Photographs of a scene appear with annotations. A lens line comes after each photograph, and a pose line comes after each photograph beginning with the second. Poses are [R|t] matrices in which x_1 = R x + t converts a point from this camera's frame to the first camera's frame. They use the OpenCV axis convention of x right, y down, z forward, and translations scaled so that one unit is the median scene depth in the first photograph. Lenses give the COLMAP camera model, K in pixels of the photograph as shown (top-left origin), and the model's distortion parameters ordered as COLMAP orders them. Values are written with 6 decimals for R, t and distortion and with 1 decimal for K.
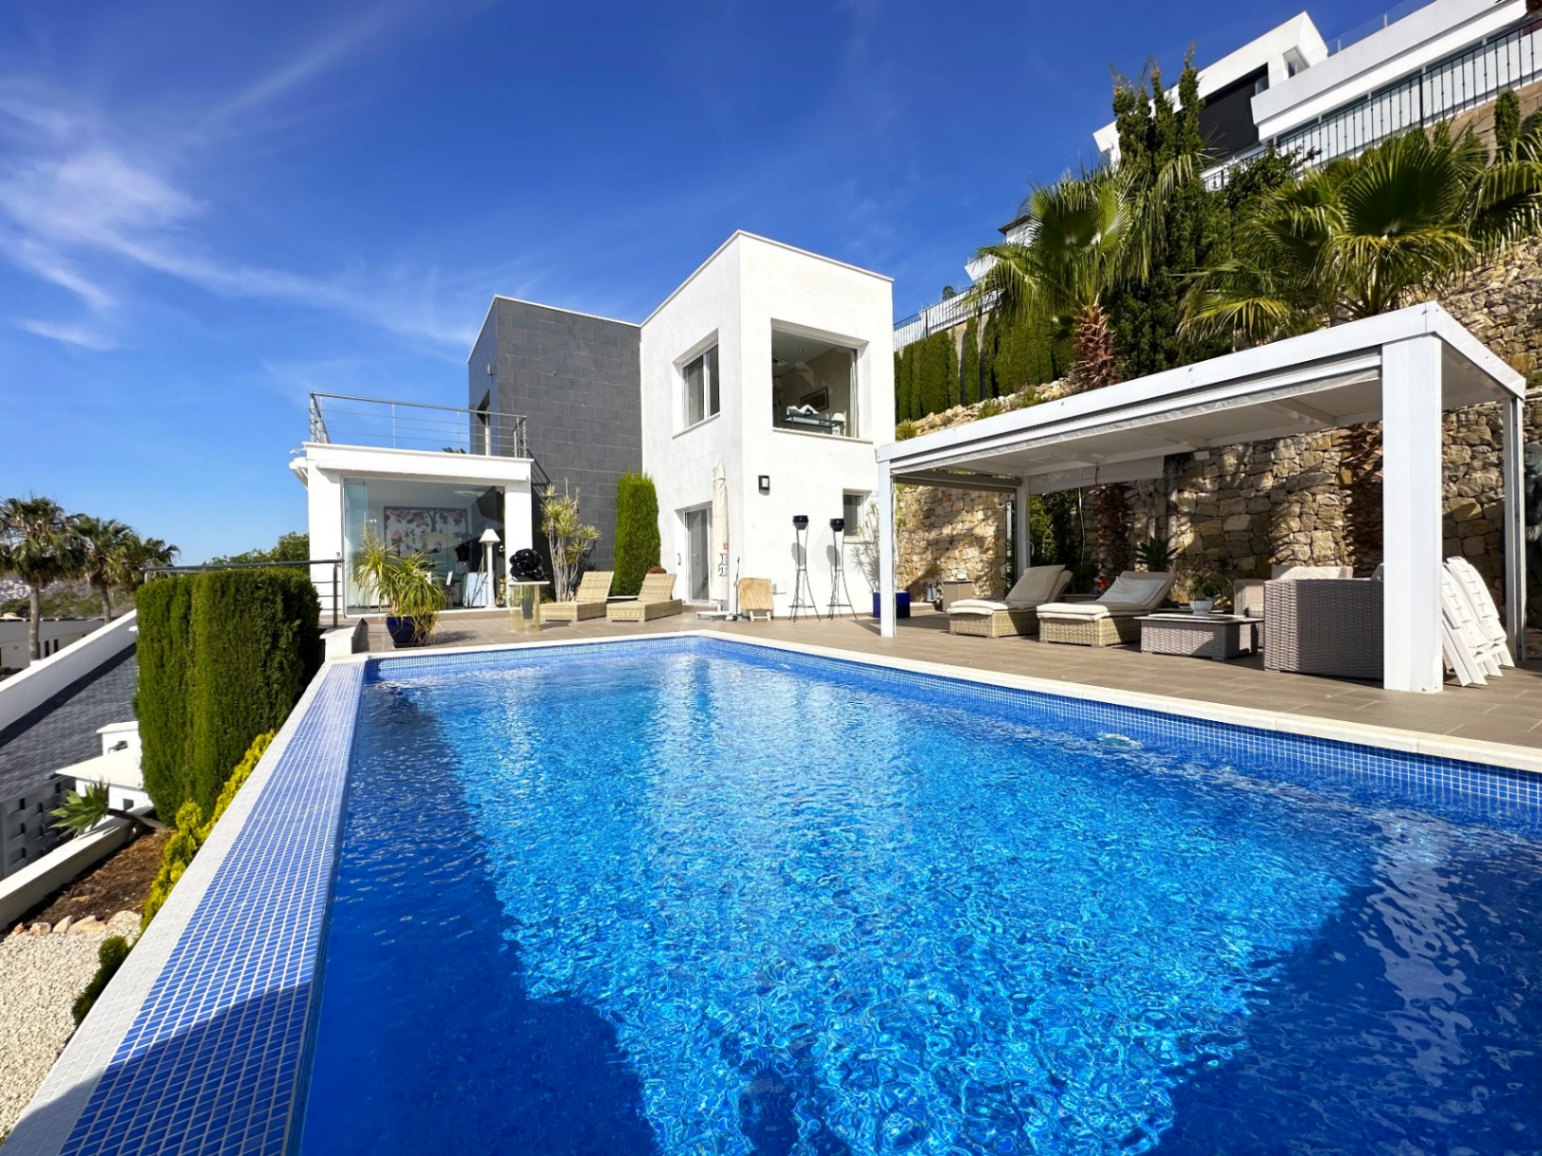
lens RADIAL K [[637.7, 0, 780.5], [0, 637.7, 589.9], [0, 0, 1]] dist [-0.010661, 0.002018]
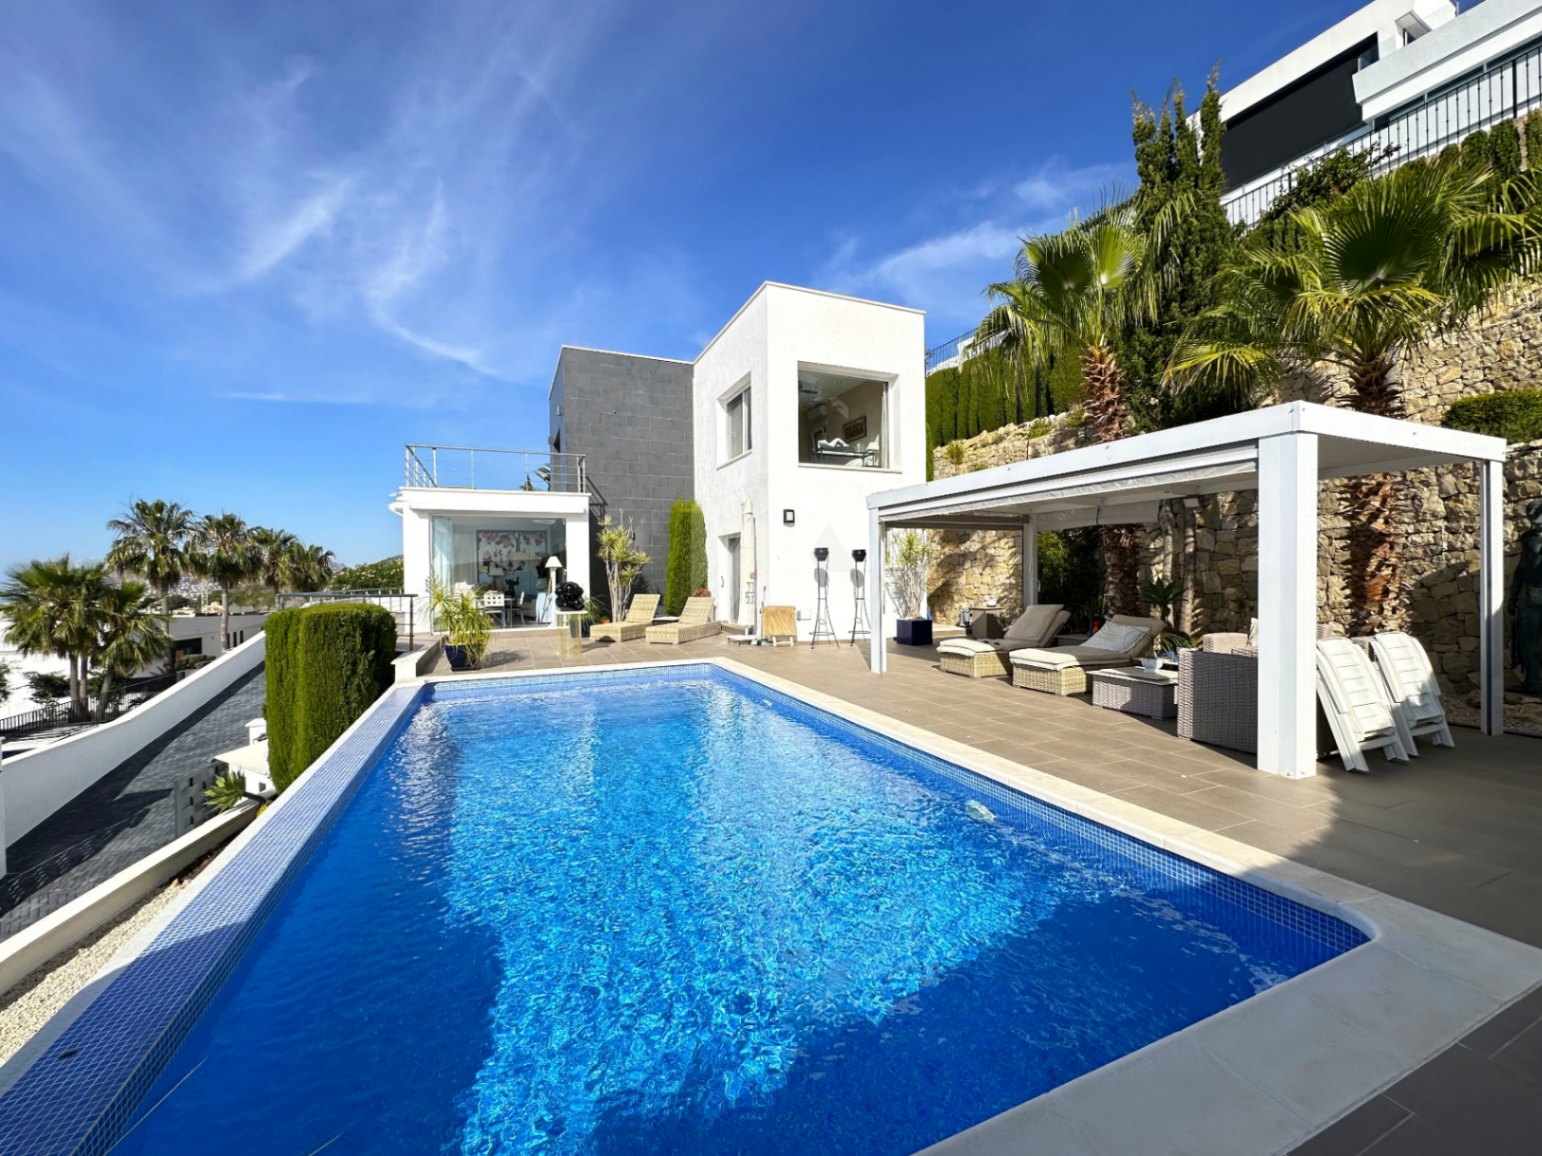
lens RADIAL K [[637.7, 0, 780.0], [0, 637.7, 590.7], [0, 0, 1]] dist [-0.010661, 0.002018]
pose [[0.987287, 0.011453, -0.158537, 0.131518], [-0.010267, 0.999913, 0.008298, -0.052880], [0.158618, -0.006565, 0.987318, -0.056661]]
